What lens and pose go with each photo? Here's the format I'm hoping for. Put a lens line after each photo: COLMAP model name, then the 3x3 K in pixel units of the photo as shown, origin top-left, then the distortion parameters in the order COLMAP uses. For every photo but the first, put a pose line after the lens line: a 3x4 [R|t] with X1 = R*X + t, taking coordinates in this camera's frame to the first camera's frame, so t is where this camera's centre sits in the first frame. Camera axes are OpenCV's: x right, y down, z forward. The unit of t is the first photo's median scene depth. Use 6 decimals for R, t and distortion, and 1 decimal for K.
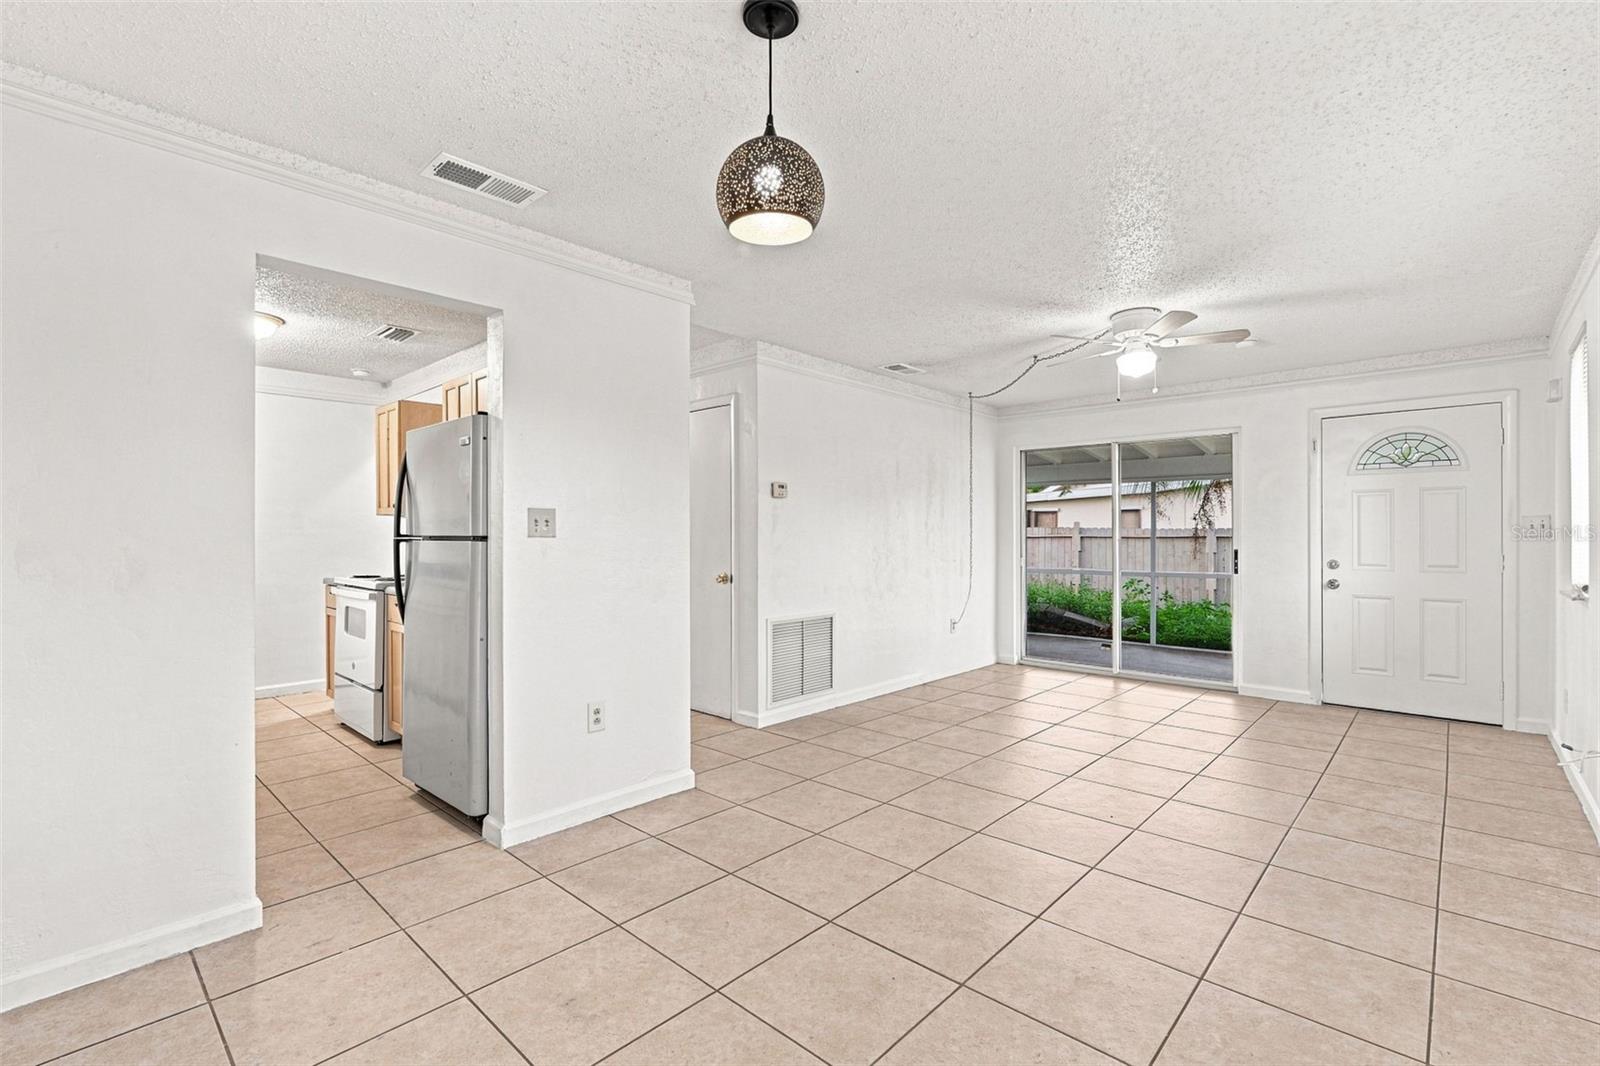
lens RADIAL K [[712.0, 0, 799.2], [0, 712.0, 536.7], [0, 0, 1]] dist [-0.004597, 0.000108]
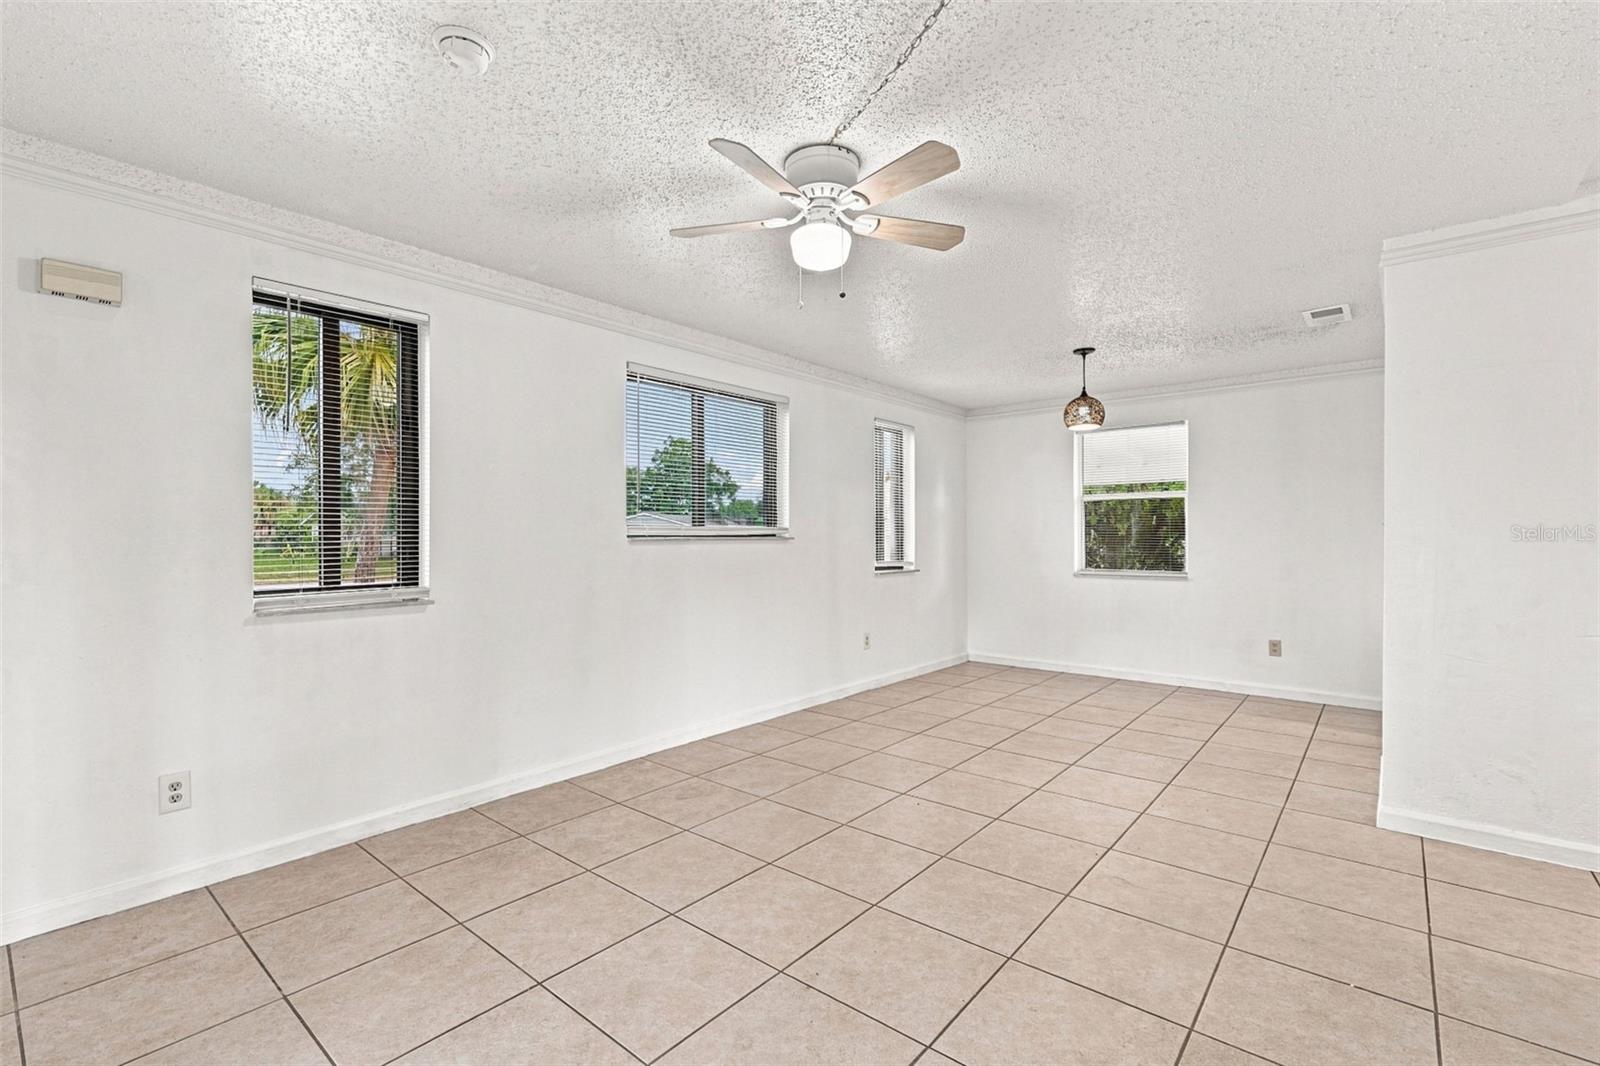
lens RADIAL K [[715.2, 0, 792.3], [0, 715.2, 526.7], [0, 0, 1]] dist [-0.001868, -0.000030]
pose [[-0.999065, 0.001102, -0.043223, 0.427584], [0.001566, 0.999941, -0.010707, -0.001861], [0.043208, -0.010765, -0.999008, 1.307864]]
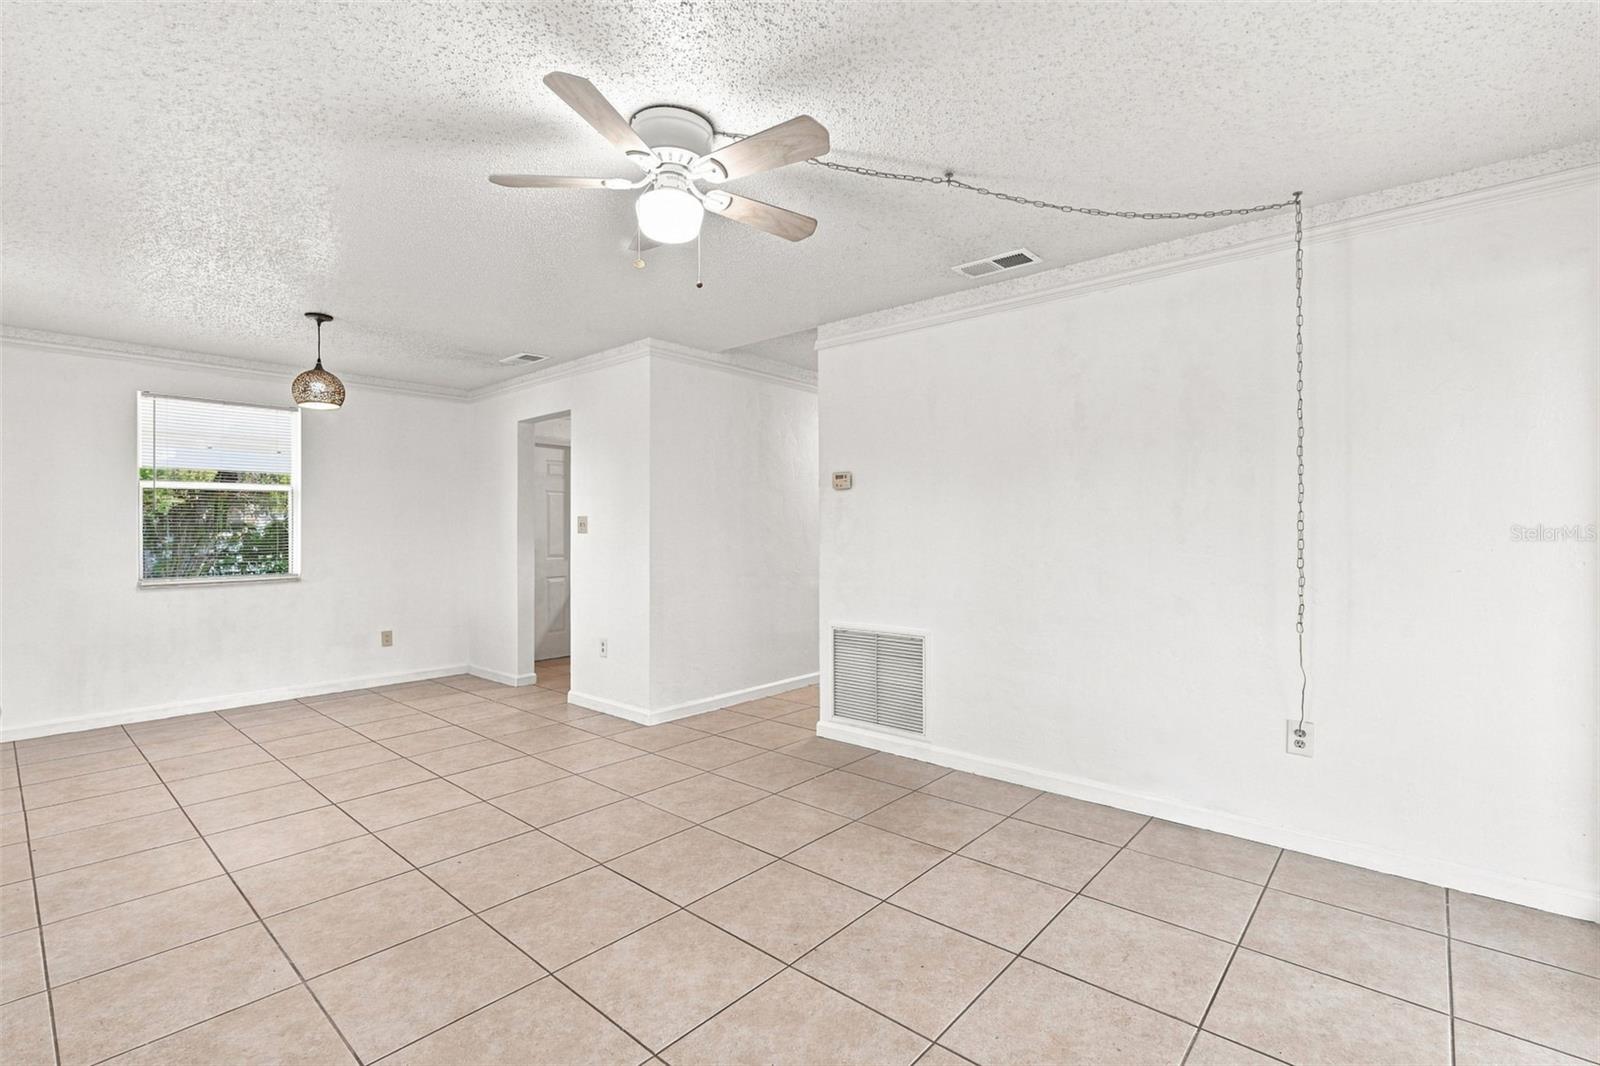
lens RADIAL K [[722.4, 0, 794.8], [0, 722.4, 528.0], [0, 0, 1]] dist [-0.004160, 0.000209]
pose [[0.022908, -0.004658, -0.999727, 0.840030], [0.001227, 0.999989, -0.004631, -0.001849], [0.999737, -0.001121, 0.022914, 0.882920]]
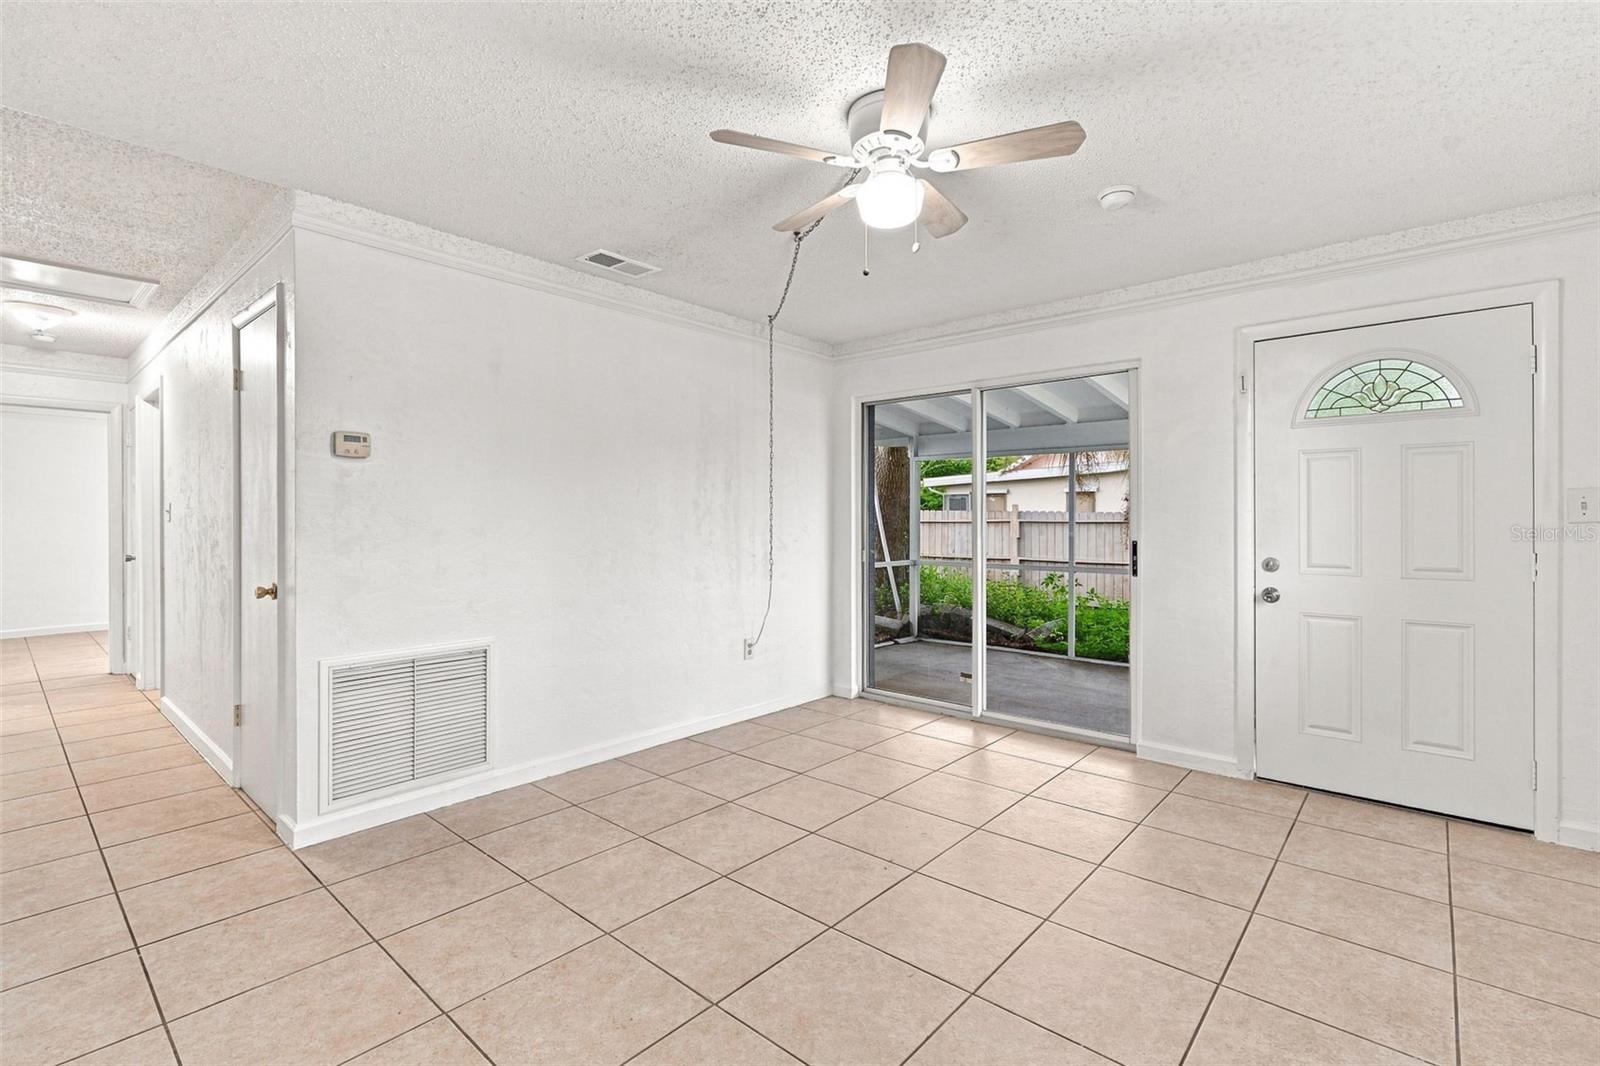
lens RADIAL K [[724.3, 0, 800.4], [0, 724.3, 520.7], [0, 0, 1]] dist [-0.002616, -0.000313]
pose [[0.999629, 0.000406, 0.027217, 0.318576], [-0.000390, 1.000000, -0.000587, -0.000898], [-0.027217, 0.000577, 0.999629, 0.367076]]
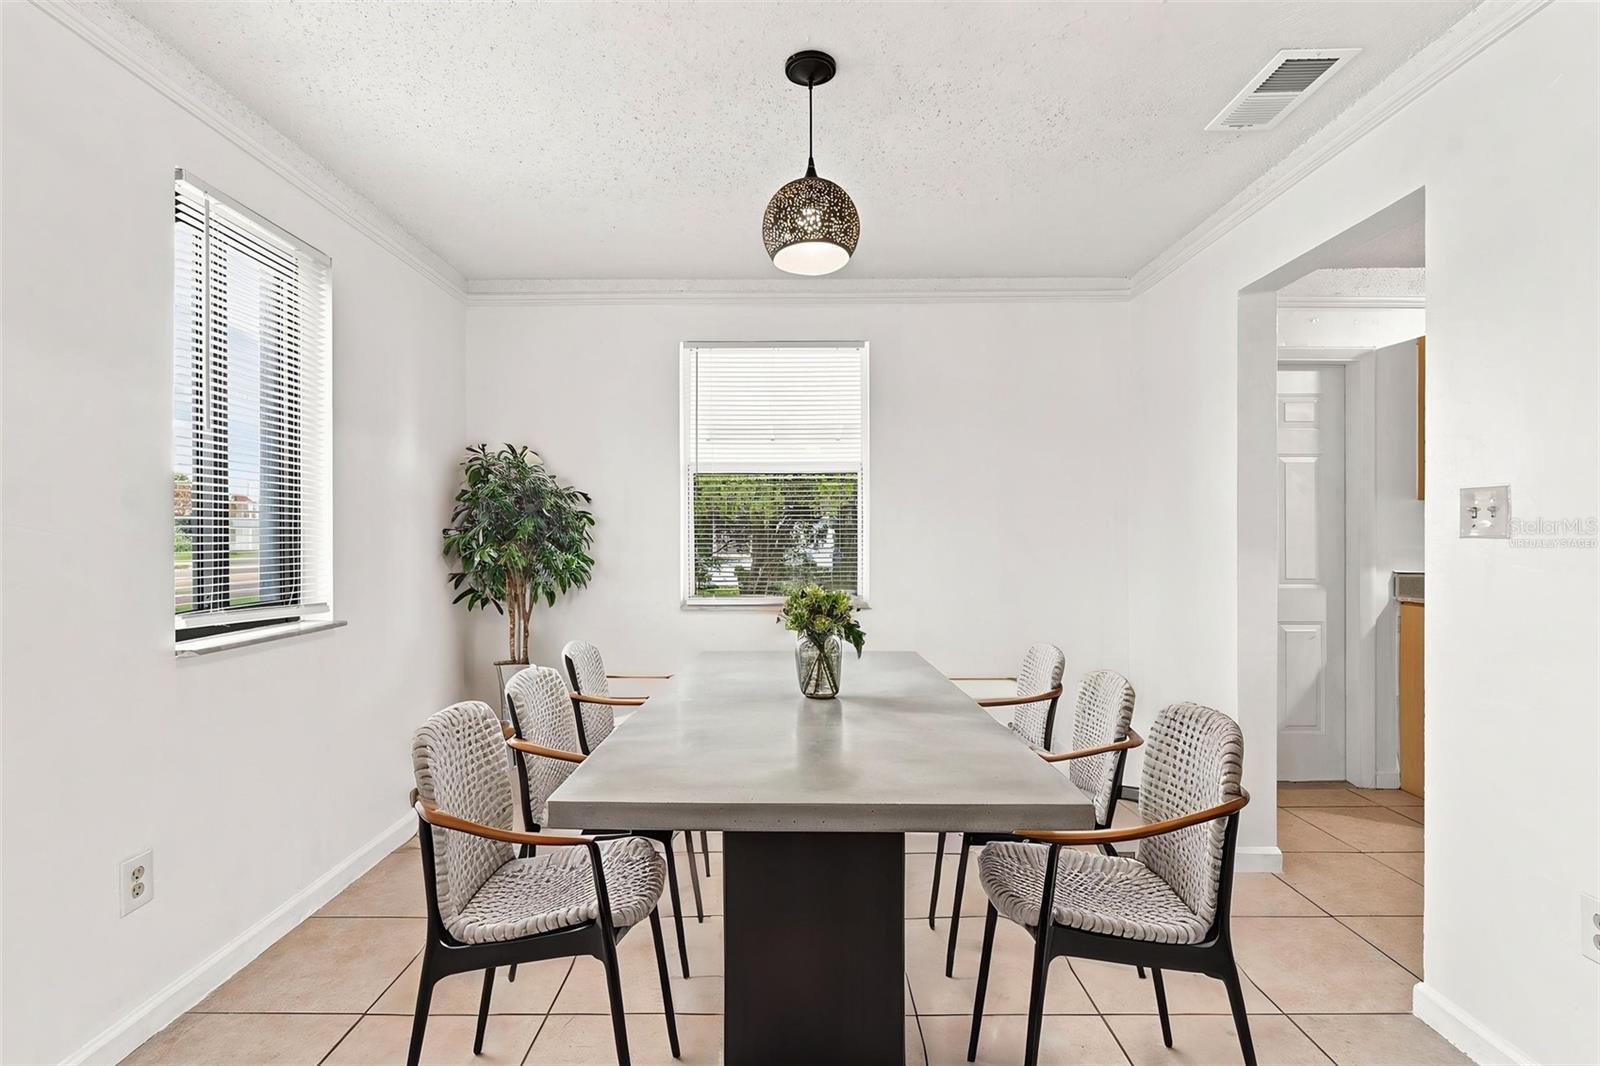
lens RADIAL K [[718.4, 0, 797.1], [0, 718.4, 535.3], [0, 0, 1]] dist [-0.003260, -0.000332]
pose [[-0.733497, 0.003367, -0.679684, 0.254630], [0.000403, 0.999990, 0.004519, -0.002425], [0.679693, 0.003041, -0.733491, 0.625504]]
